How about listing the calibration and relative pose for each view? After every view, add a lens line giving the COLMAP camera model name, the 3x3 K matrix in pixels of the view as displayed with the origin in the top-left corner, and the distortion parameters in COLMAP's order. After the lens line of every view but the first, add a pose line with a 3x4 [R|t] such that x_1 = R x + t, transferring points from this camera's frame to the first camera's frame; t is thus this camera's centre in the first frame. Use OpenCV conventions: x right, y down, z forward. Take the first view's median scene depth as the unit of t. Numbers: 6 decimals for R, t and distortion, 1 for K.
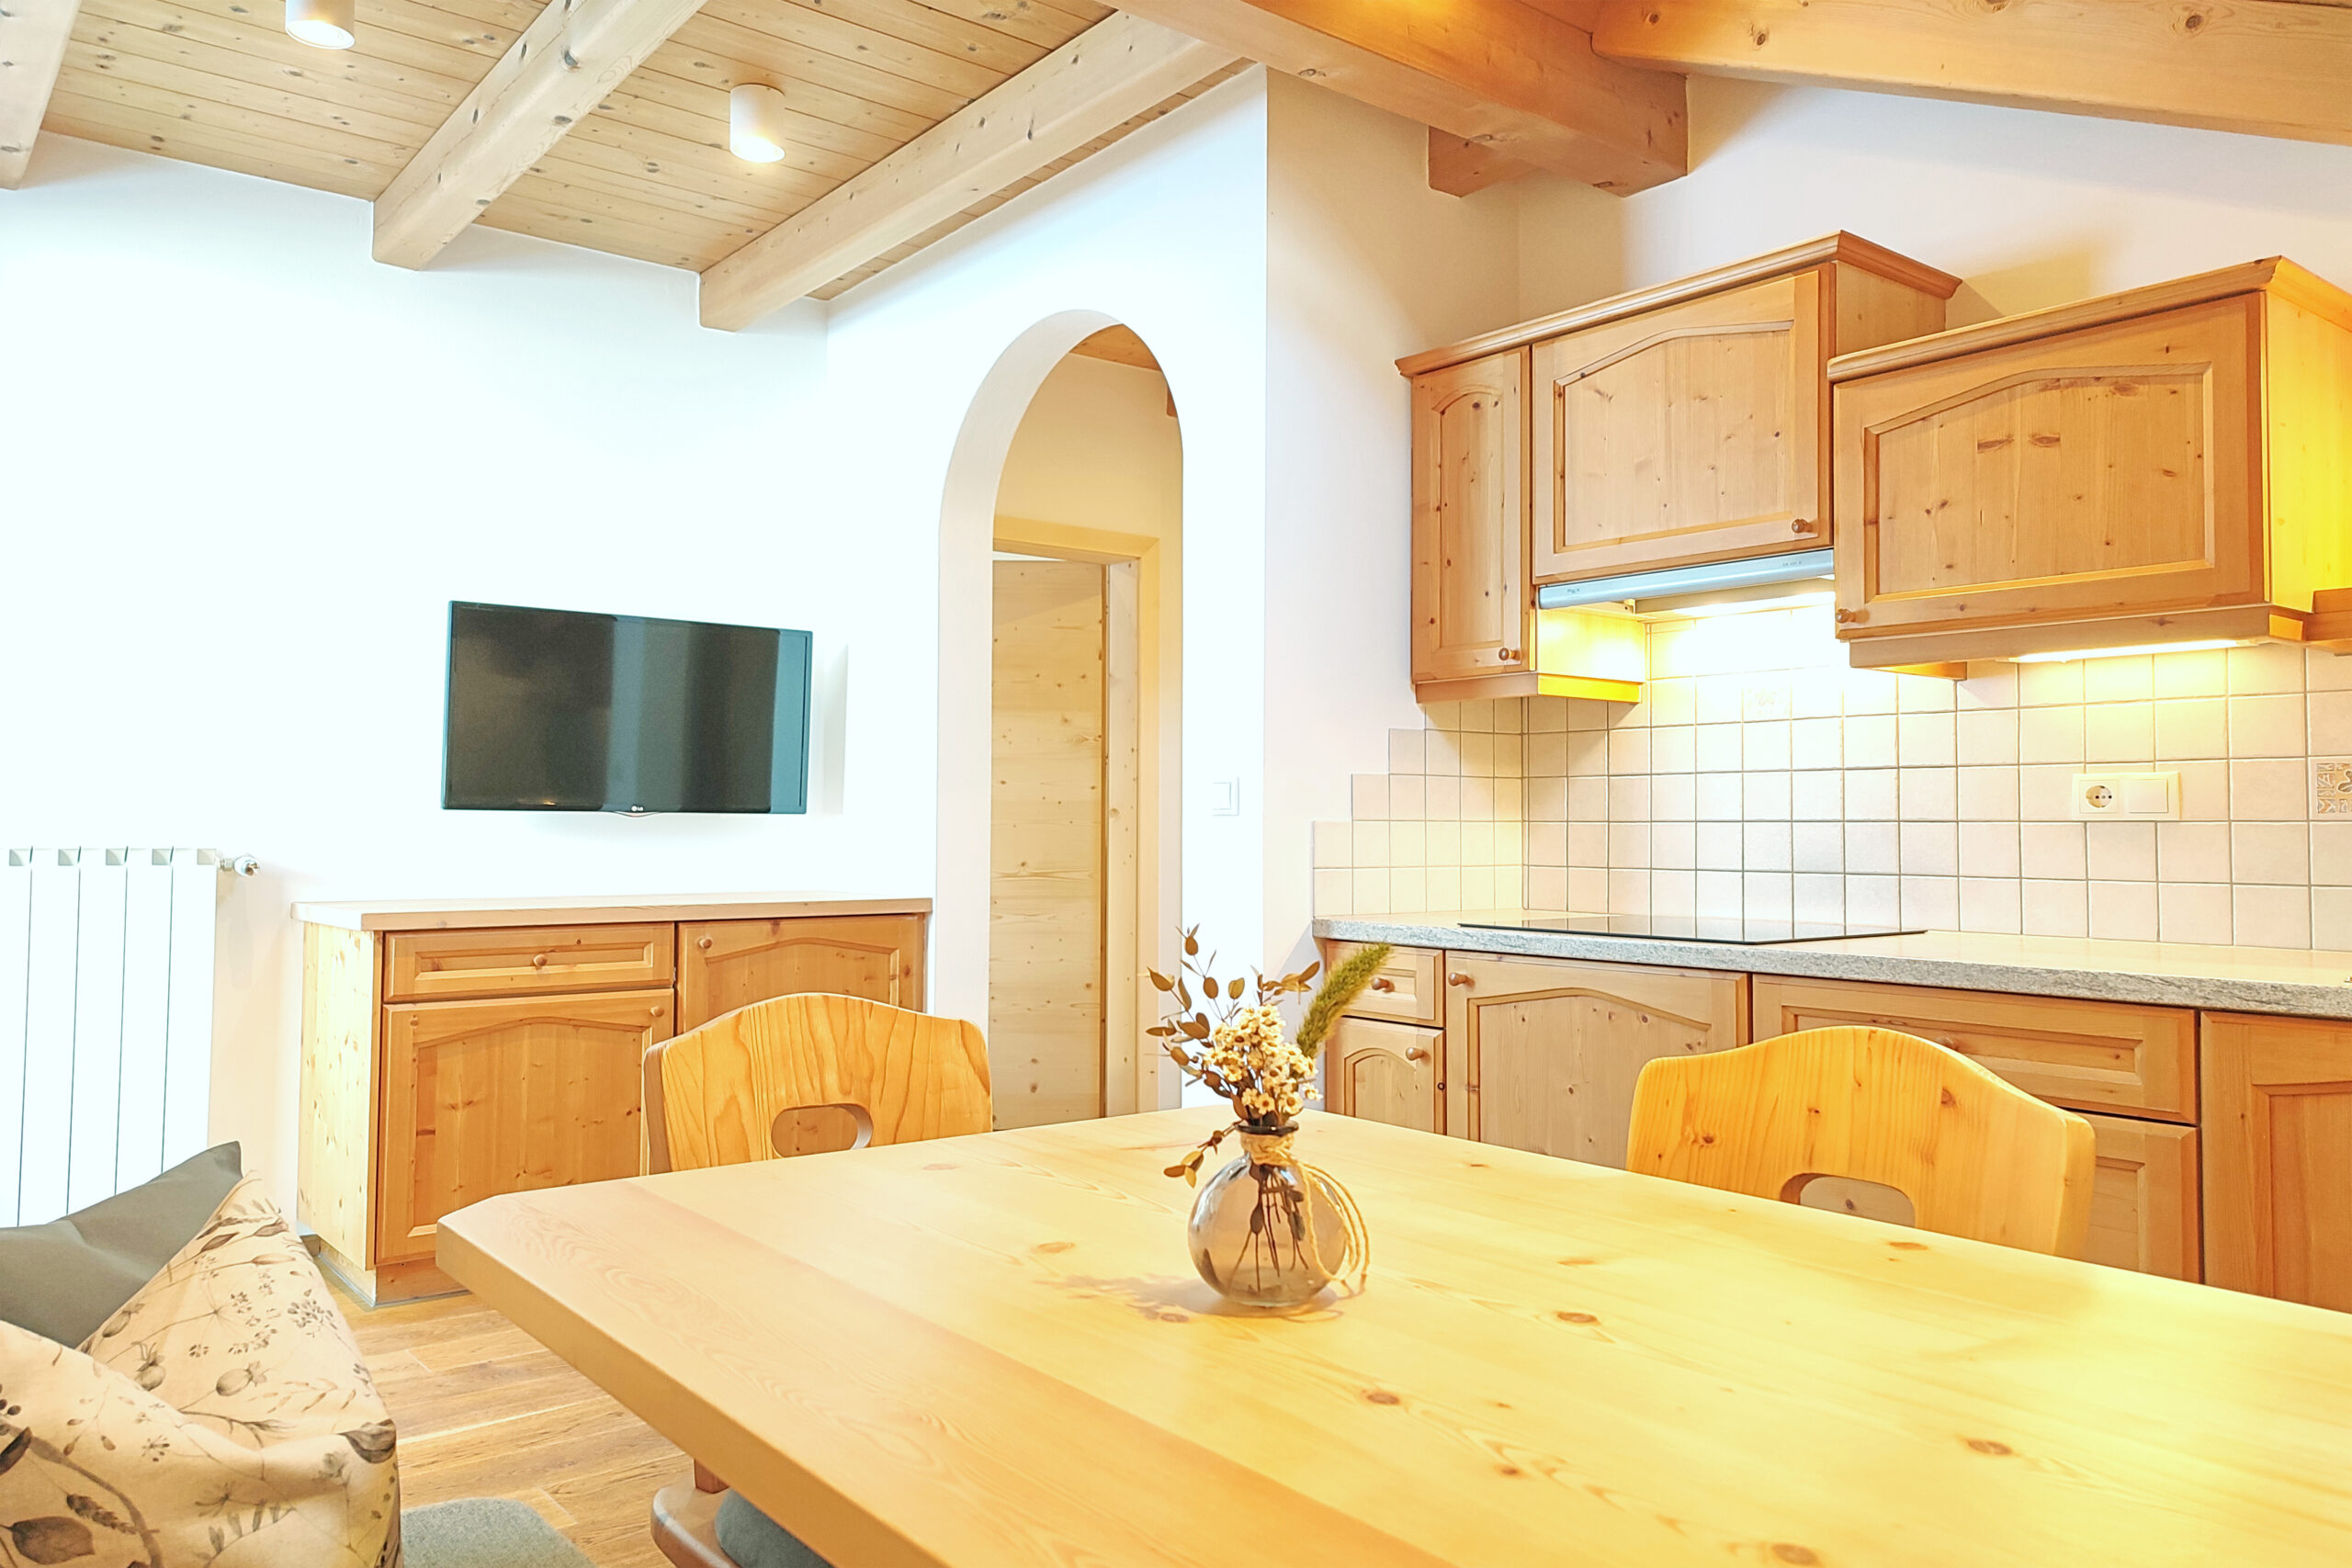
lens RADIAL K [[1643.5, 0, 1176.0], [0, 1643.5, 784.0], [0, 0, 1]] dist [0.005242, -0.002166]
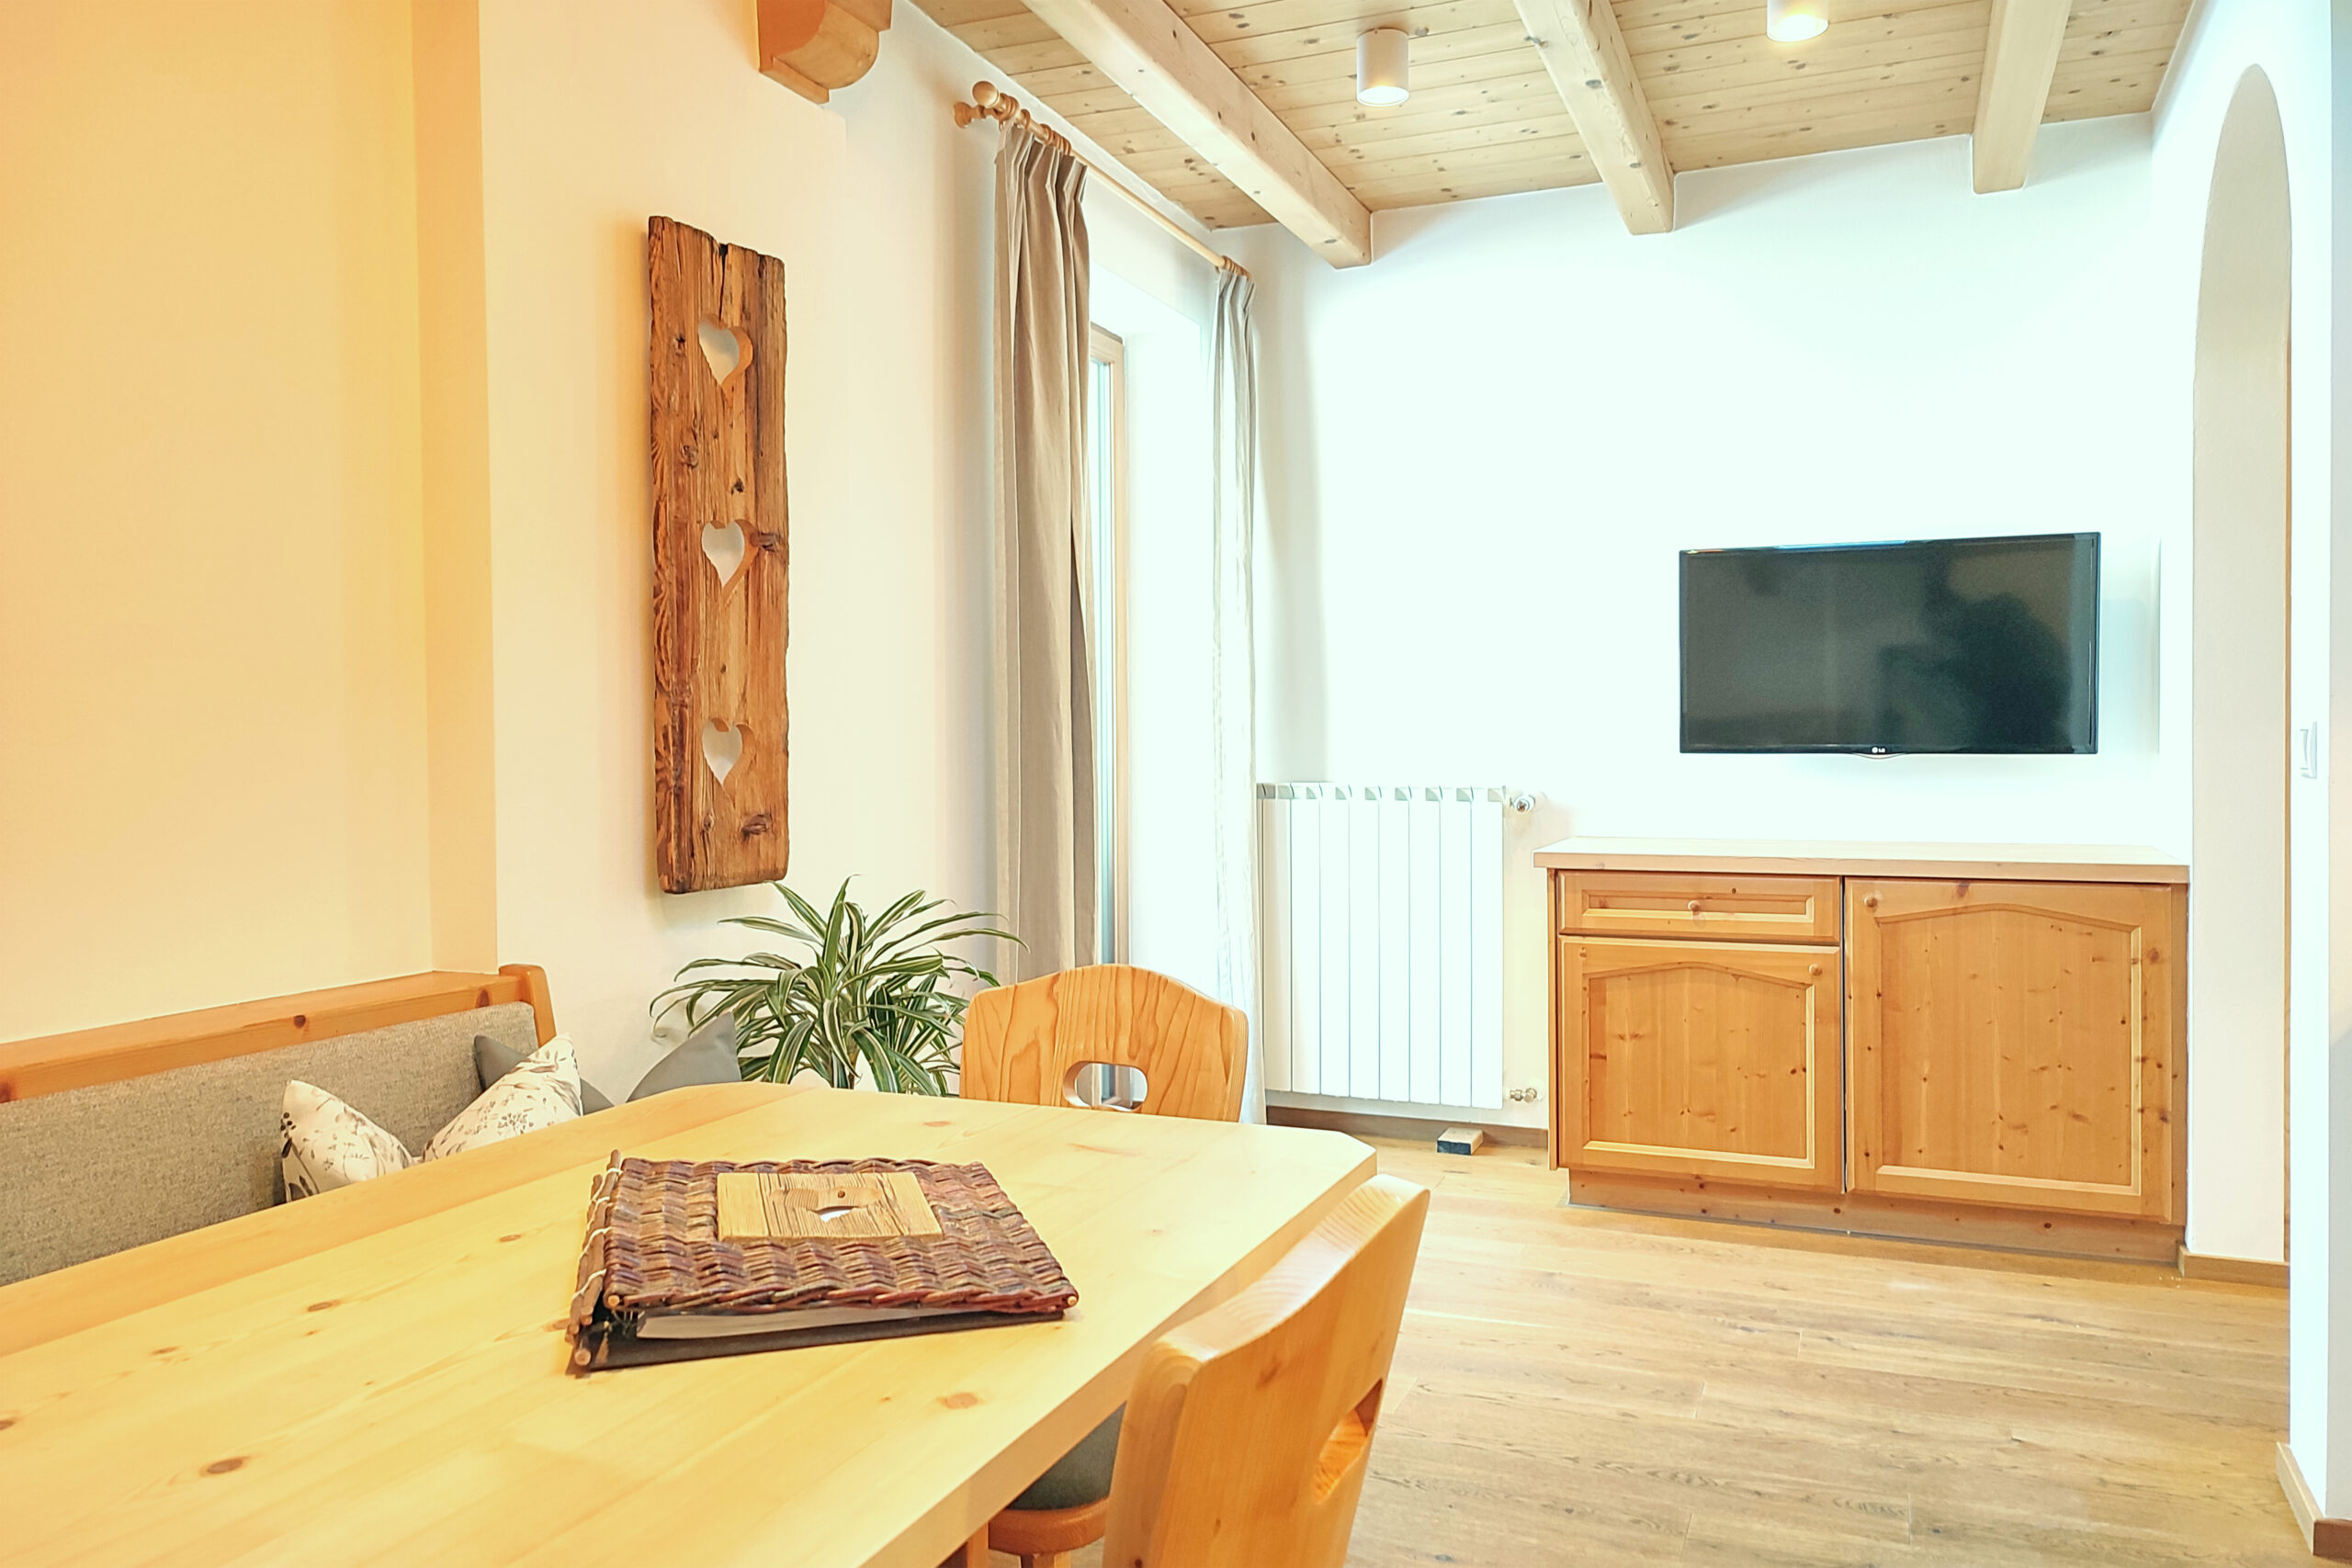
lens RADIAL K [[1721.7, 0, 1176.0], [0, 1721.7, 784.0], [0, 0, 1]] dist [0.006844, 0.003591]
pose [[0.478707, 0.018077, -0.877788, 0.386382], [0.034200, 0.998645, 0.039217, -0.020216], [0.877308, -0.048794, 0.477441, 0.216278]]
